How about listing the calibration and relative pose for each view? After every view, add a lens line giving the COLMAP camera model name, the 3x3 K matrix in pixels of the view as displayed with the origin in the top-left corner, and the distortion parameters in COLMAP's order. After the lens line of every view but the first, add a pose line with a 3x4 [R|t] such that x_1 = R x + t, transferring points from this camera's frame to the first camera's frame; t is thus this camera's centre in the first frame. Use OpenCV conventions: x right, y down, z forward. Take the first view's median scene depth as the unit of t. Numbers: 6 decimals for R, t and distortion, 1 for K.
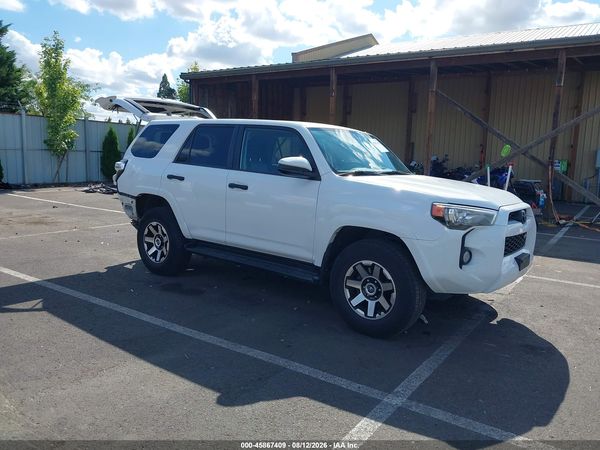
lens RADIAL K [[475.9, 0, 313.4], [0, 475.9, 225.7], [0, 0, 1]] dist [-0.002405, -0.010728]
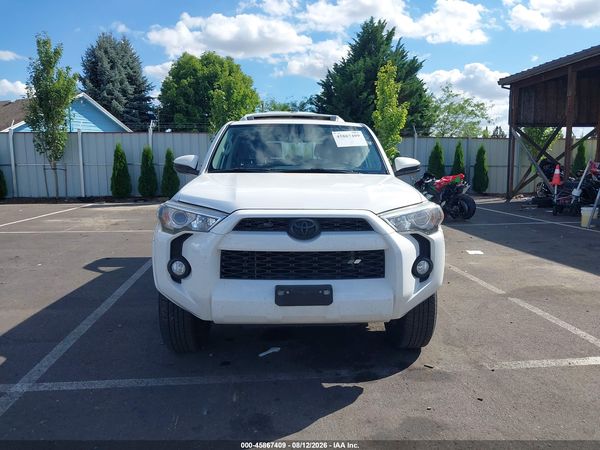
lens RADIAL K [[475.0, 0, 300.0], [0, 475.0, 225.0], [0, 0, 1]] dist [0.000696, -0.003814]
pose [[0.638414, 0.060704, -0.767295, 0.908031], [-0.088641, 0.996051, 0.005049, -0.024658], [0.764572, 0.064790, 0.641274, 0.548140]]
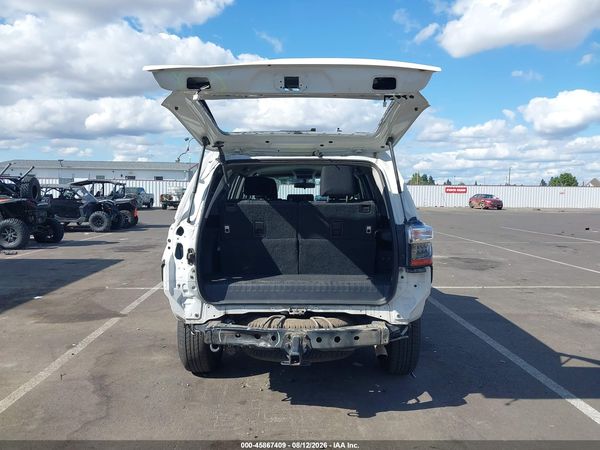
lens RADIAL K [[484.0, 0, 311.3], [0, 484.0, 223.0], [0, 0, 1]] dist [-0.009346, -0.010471]
pose [[-0.591294, -0.090347, 0.801380, -1.099321], [0.085270, 0.981131, 0.173528, -0.345778], [-0.801936, 0.170940, -0.572432, 2.036937]]
